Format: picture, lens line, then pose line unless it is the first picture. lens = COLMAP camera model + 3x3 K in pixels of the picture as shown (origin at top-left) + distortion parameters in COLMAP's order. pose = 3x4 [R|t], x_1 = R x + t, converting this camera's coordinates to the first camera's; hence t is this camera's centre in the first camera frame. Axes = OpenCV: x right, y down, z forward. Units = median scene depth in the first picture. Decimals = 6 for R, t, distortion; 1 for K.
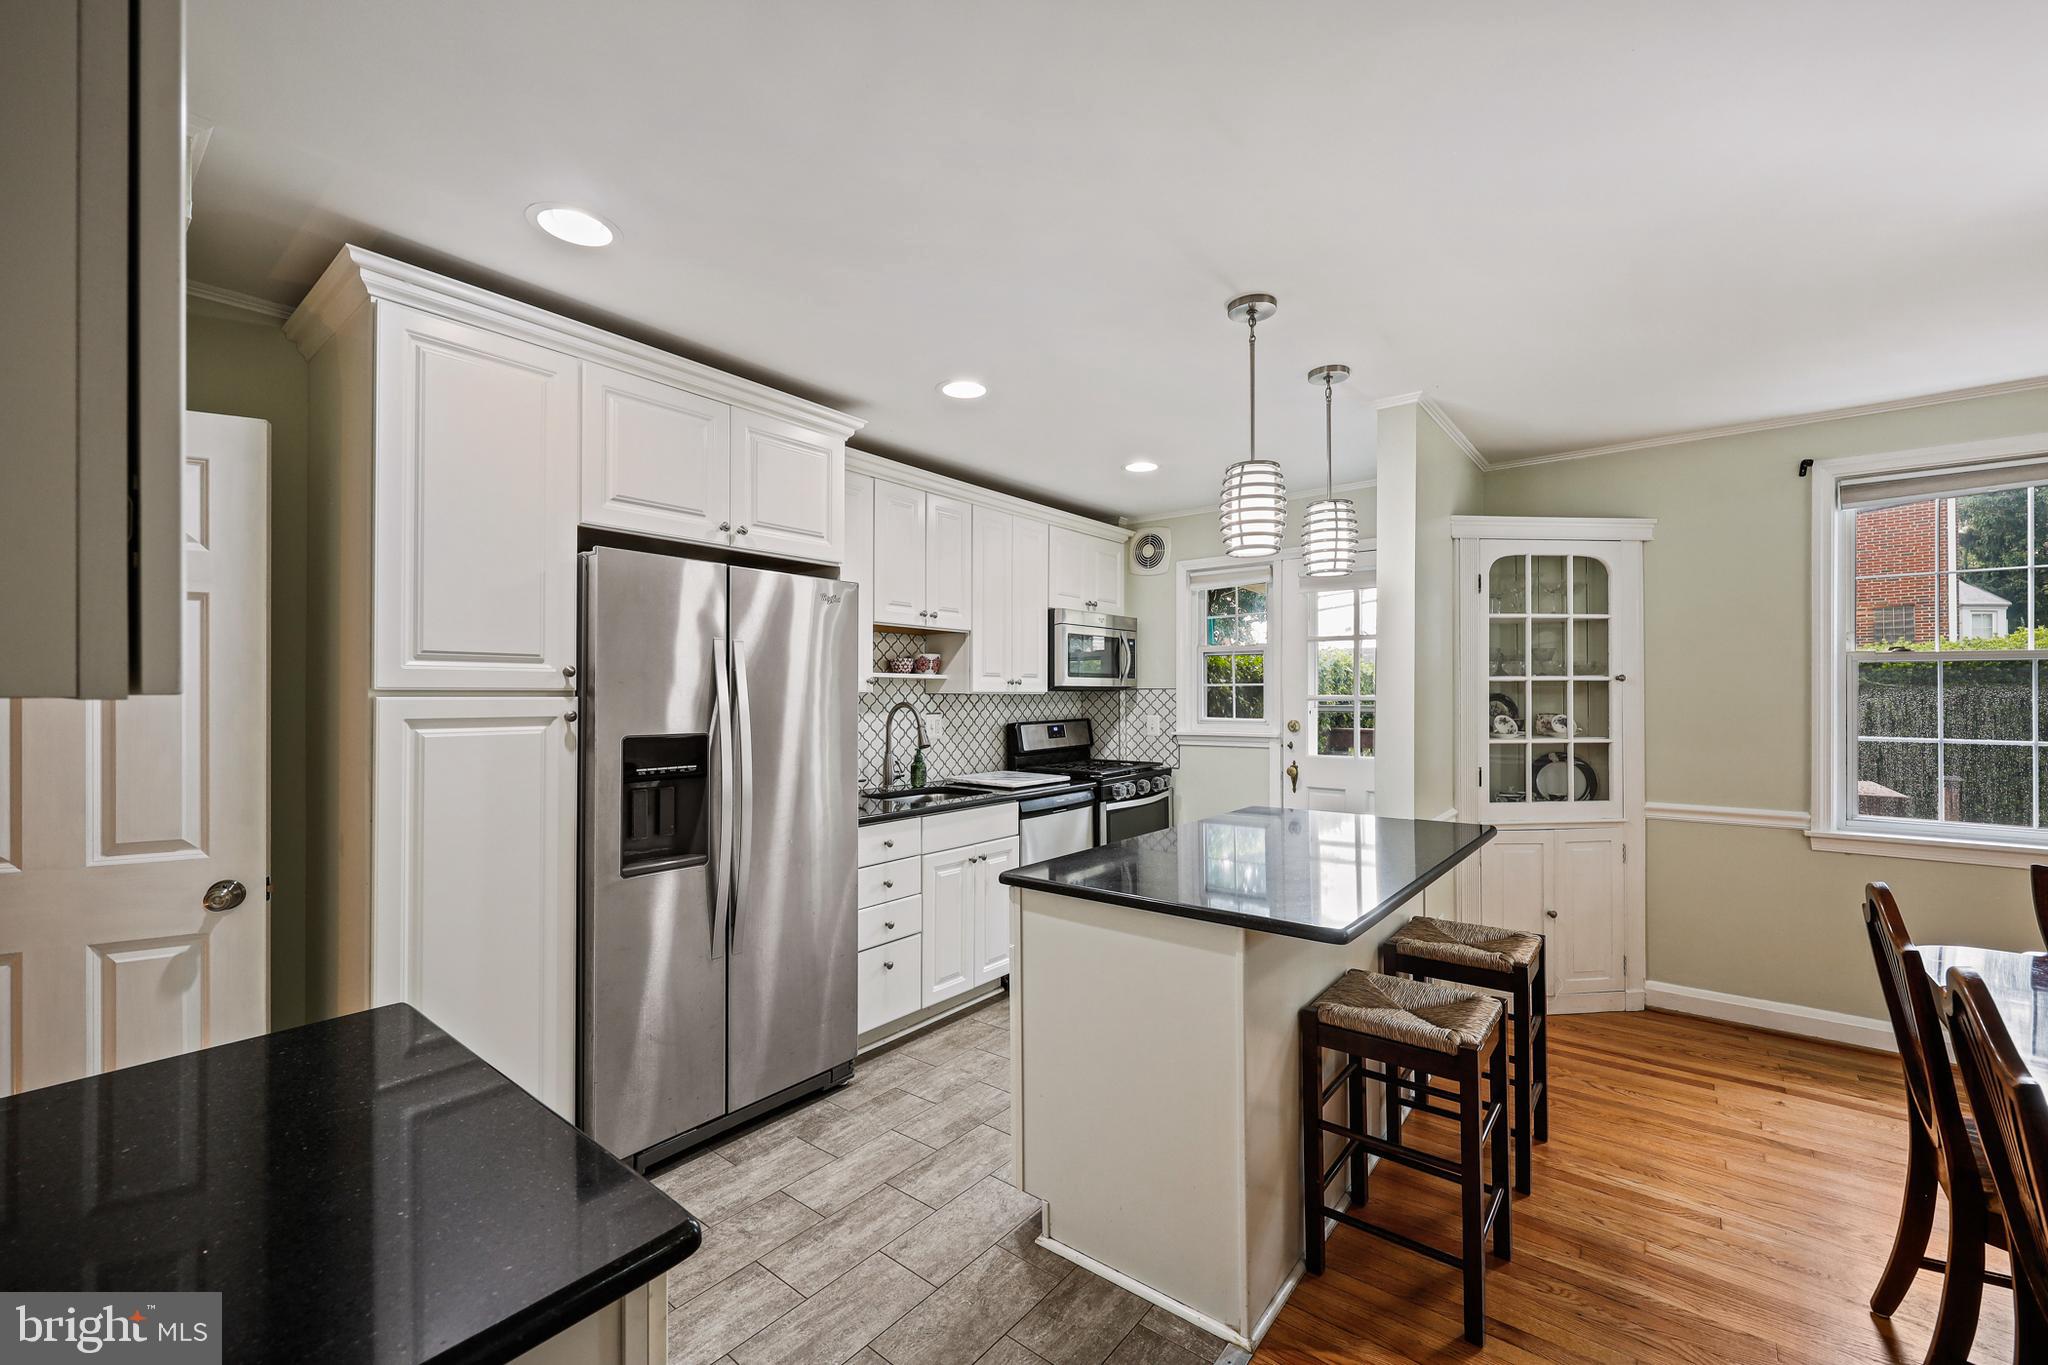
lens RADIAL K [[825.2, 0, 1024.0], [0, 825.2, 682.5], [0, 0, 1]] dist [0.000221, 0.000042]
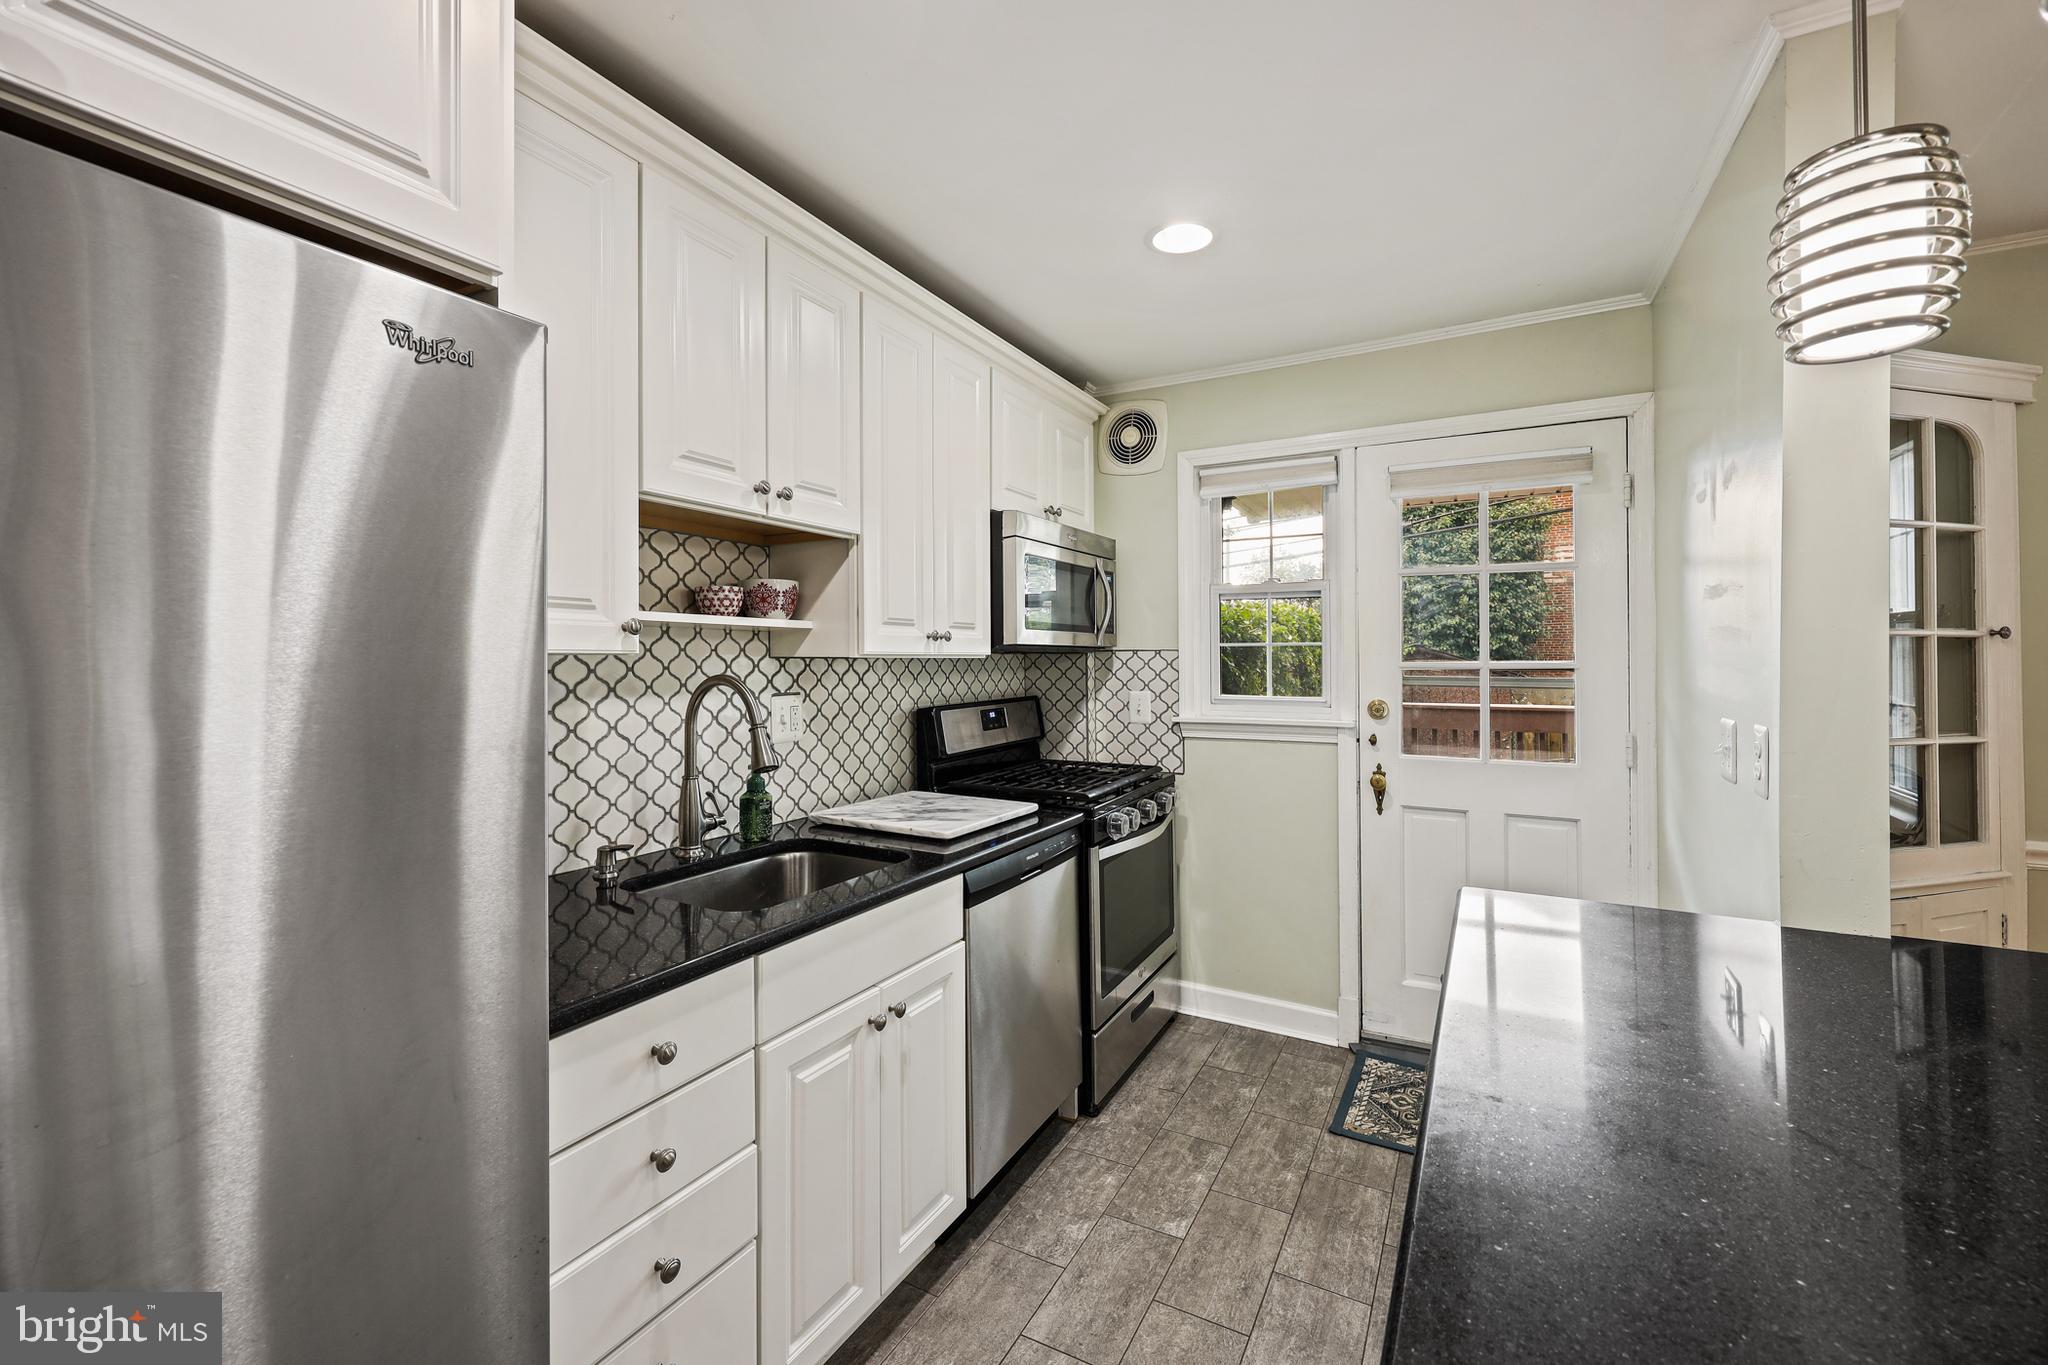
lens RADIAL K [[822.6, 0, 1028.8], [0, 822.6, 674.2], [0, 0, 1]] dist [0.000806, 0.000252]
pose [[0.984961, -0.001616, 0.172768, -0.044880], [-0.004256, 0.999426, 0.033610, 0.005875], [-0.172723, -0.033840, 0.984389, 0.428965]]
